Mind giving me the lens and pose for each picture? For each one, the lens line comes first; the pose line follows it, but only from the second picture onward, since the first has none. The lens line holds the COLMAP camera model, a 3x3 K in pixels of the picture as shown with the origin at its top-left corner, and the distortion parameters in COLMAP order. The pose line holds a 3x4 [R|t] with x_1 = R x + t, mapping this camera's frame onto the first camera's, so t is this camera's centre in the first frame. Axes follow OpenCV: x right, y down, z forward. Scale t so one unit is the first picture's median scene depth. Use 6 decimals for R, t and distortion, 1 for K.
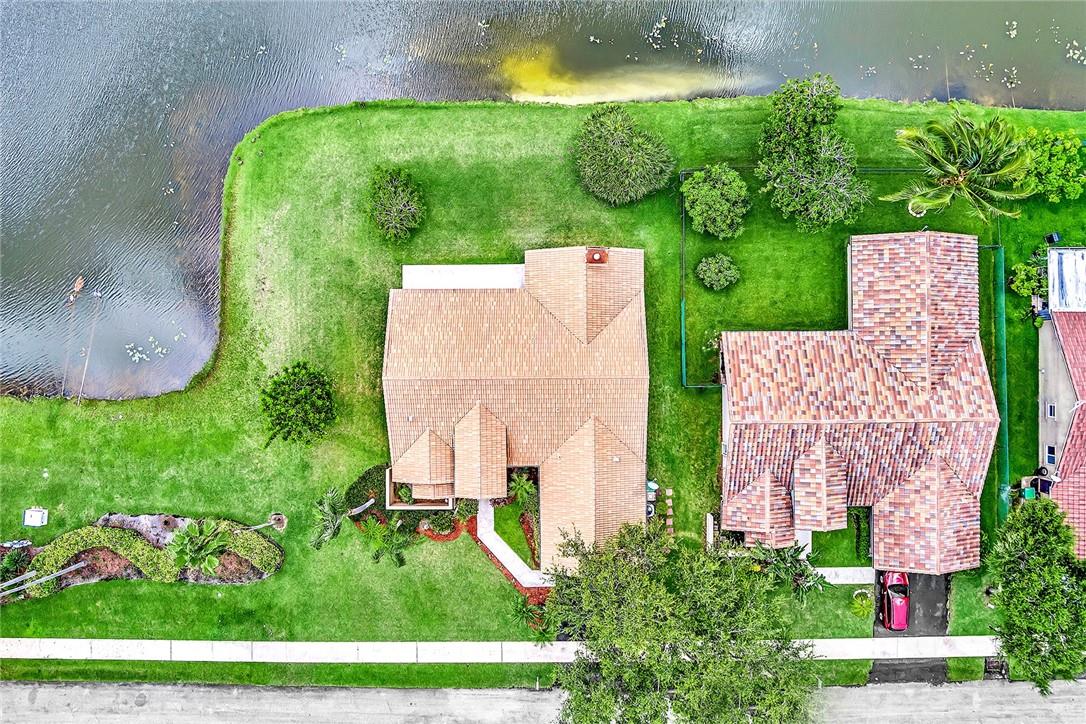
lens RADIAL K [[875.5, 0, 543.0], [0, 875.5, 362.0], [0, 0, 1]] dist [-0.086272, 0.041531]
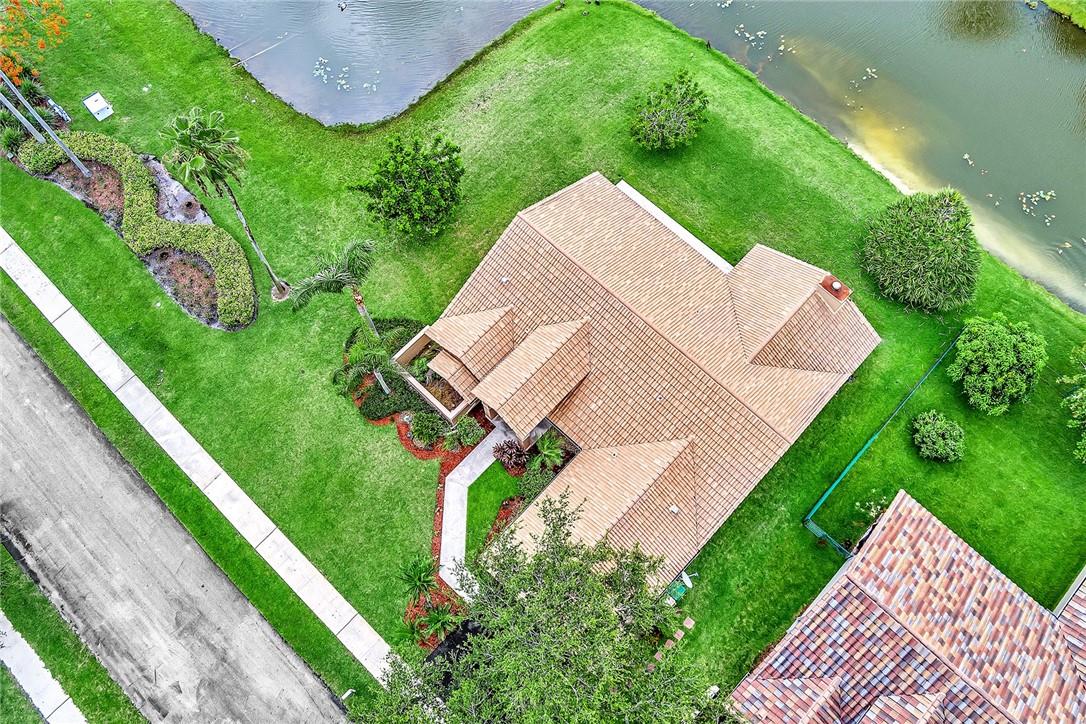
lens RADIAL K [[875.5, 0, 543.0], [0, 875.5, 362.0], [0, 0, 1]] dist [-0.086272, 0.041531]
pose [[0.719418, 0.651216, -0.241567, 0.094713], [-0.694564, 0.676582, -0.244575, 0.258764], [0.004169, 0.343735, 0.939057, 0.297222]]
